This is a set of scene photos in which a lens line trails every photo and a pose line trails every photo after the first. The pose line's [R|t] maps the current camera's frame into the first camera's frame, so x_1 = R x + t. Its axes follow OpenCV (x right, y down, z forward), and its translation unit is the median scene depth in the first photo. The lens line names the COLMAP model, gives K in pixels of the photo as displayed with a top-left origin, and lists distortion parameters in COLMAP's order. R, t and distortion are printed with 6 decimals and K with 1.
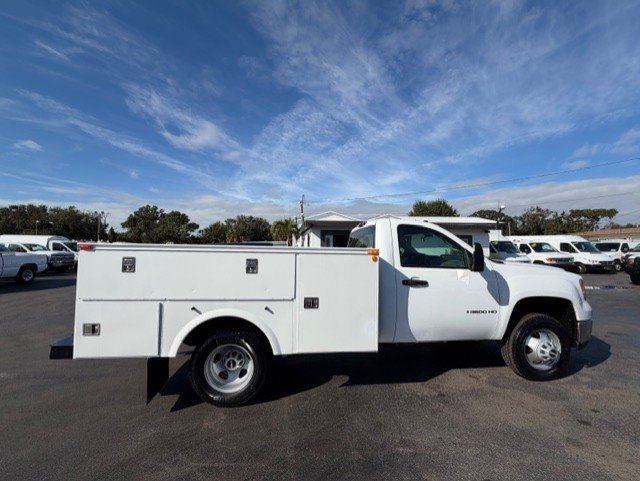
lens RADIAL K [[263.1, 0, 323.7], [0, 263.1, 239.7], [0, 0, 1]] dist [0.000993, -0.001081]
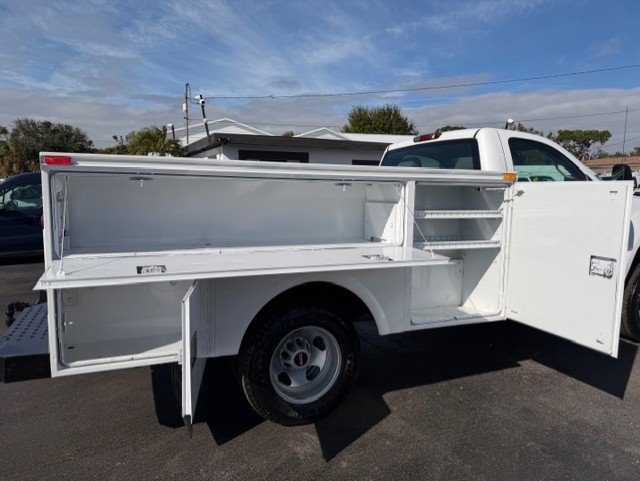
lens RADIAL K [[450.9, 0, 317.8], [0, 450.9, 241.0], [0, 0, 1]] dist [0.039337, -0.045071]
pose [[0.957510, -0.035863, 0.286161, -0.034325], [-0.007668, 0.988722, 0.149568, 0.002299], [-0.288298, -0.145407, 0.946436, 0.001678]]
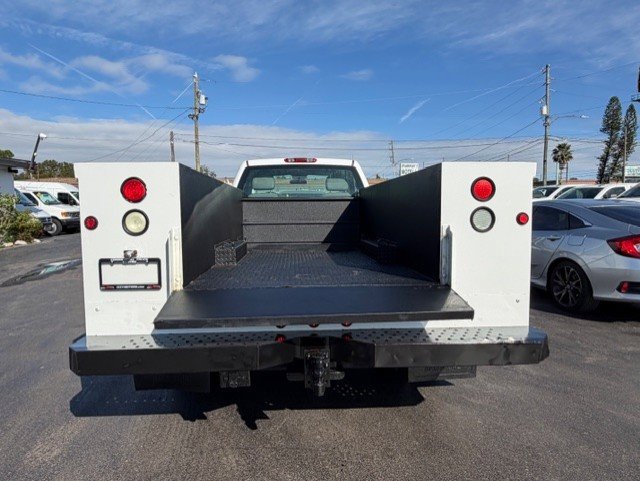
lens RADIAL K [[418.8, 0, 315.9], [0, 418.8, 243.2], [0, 0, 1]] dist [0.002909, -0.001925]
pose [[0.045822, -0.096082, 0.994318, -0.097011], [-0.029351, 0.994804, 0.097481, 0.005965], [-0.998518, -0.033651, 0.042764, 0.073163]]
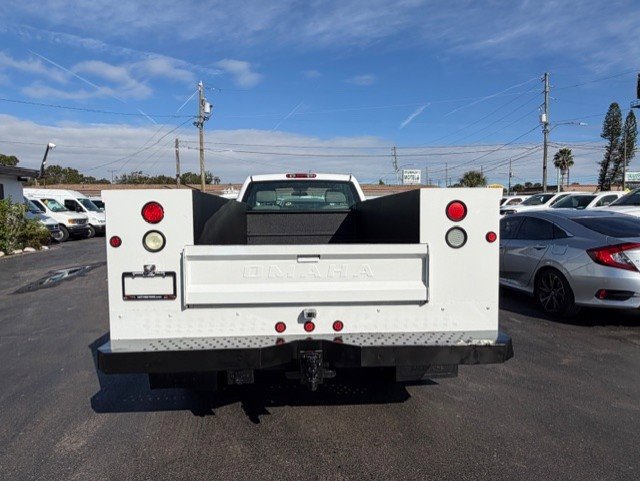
lens RADIAL K [[418.8, 0, 321.1], [0, 418.8, 242.7], [0, 0, 1]] dist [0.002909, -0.001925]
pose [[0.042678, -0.084176, 0.995537, -0.103879], [-0.028125, 0.995948, 0.085417, 0.003833], [-0.998693, -0.031645, 0.040138, 0.071755]]
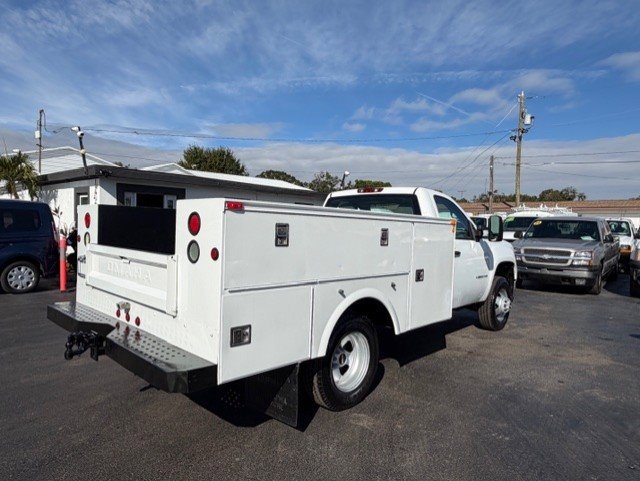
lens RADIAL K [[418.8, 0, 317.5], [0, 418.8, 244.2], [0, 0, 1]] dist [0.002909, -0.001925]
pose [[0.765827, -0.016430, 0.642836, -0.069294], [-0.042405, 0.996207, 0.075980, 0.001742], [-0.641647, -0.085447, 0.762226, 0.006018]]
